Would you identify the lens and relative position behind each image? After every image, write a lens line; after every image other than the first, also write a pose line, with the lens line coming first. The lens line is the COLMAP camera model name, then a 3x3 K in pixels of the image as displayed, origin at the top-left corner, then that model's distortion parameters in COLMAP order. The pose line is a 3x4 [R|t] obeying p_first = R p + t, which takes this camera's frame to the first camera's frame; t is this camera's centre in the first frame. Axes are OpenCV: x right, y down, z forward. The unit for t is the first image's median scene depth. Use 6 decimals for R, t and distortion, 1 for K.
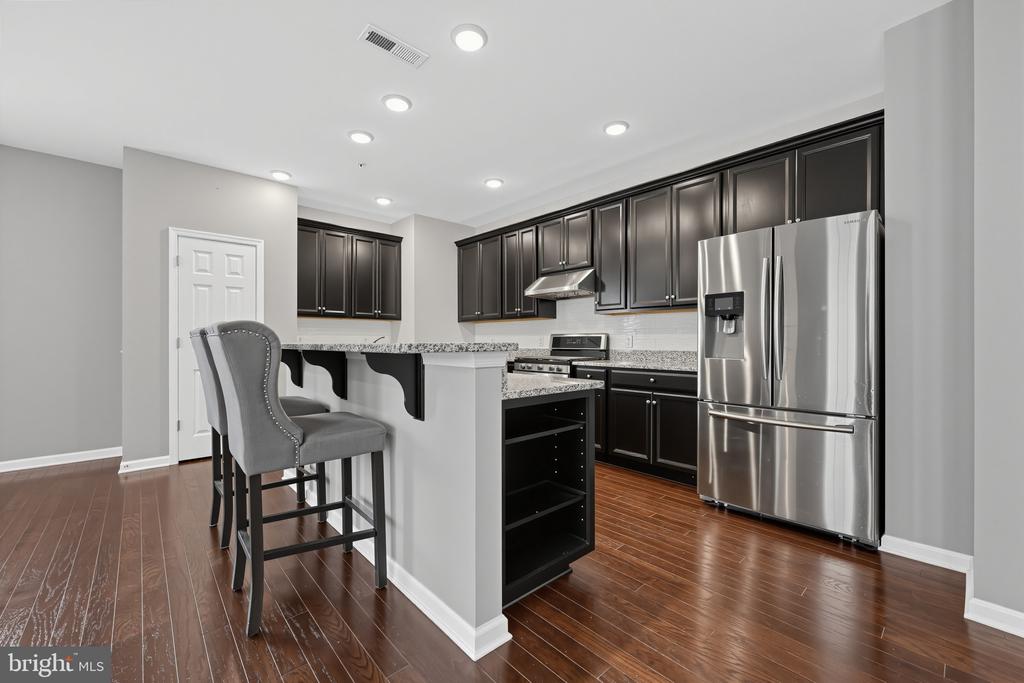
lens RADIAL K [[409.0, 0, 510.3], [0, 409.0, 338.1], [0, 0, 1]] dist [0.001824, -0.000481]
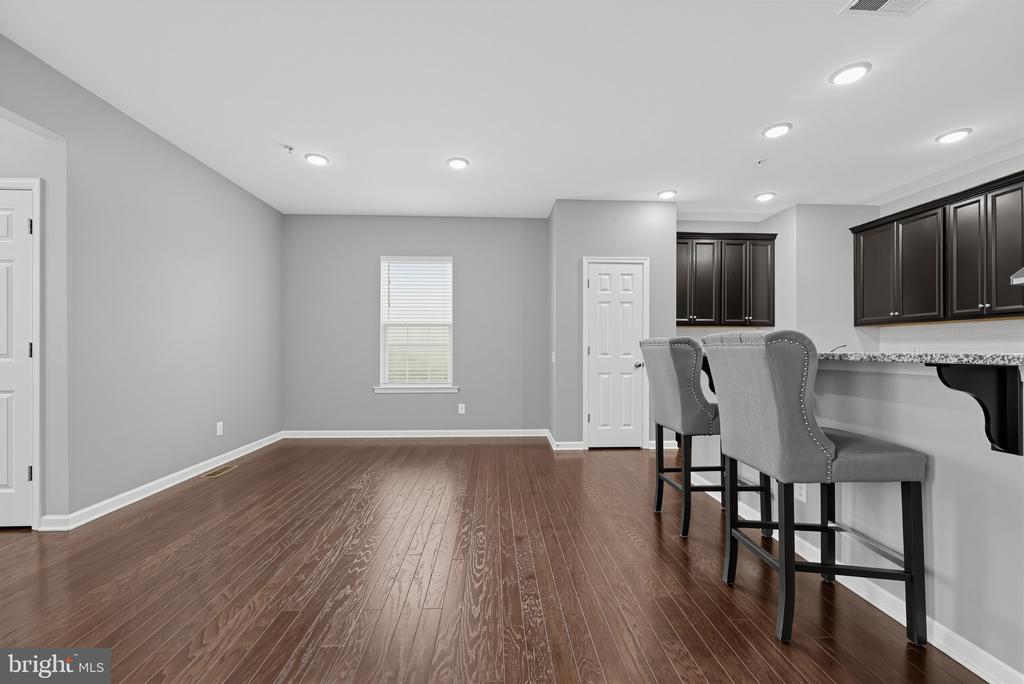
lens RADIAL K [[409.0, 0, 518.3], [0, 409.0, 344.8], [0, 0, 1]] dist [0.001824, -0.000481]
pose [[0.776527, -0.004373, -0.630069, -0.187407], [0.002433, 0.999989, -0.003942, -0.001107], [0.630079, 0.001528, 0.776529, -0.073835]]
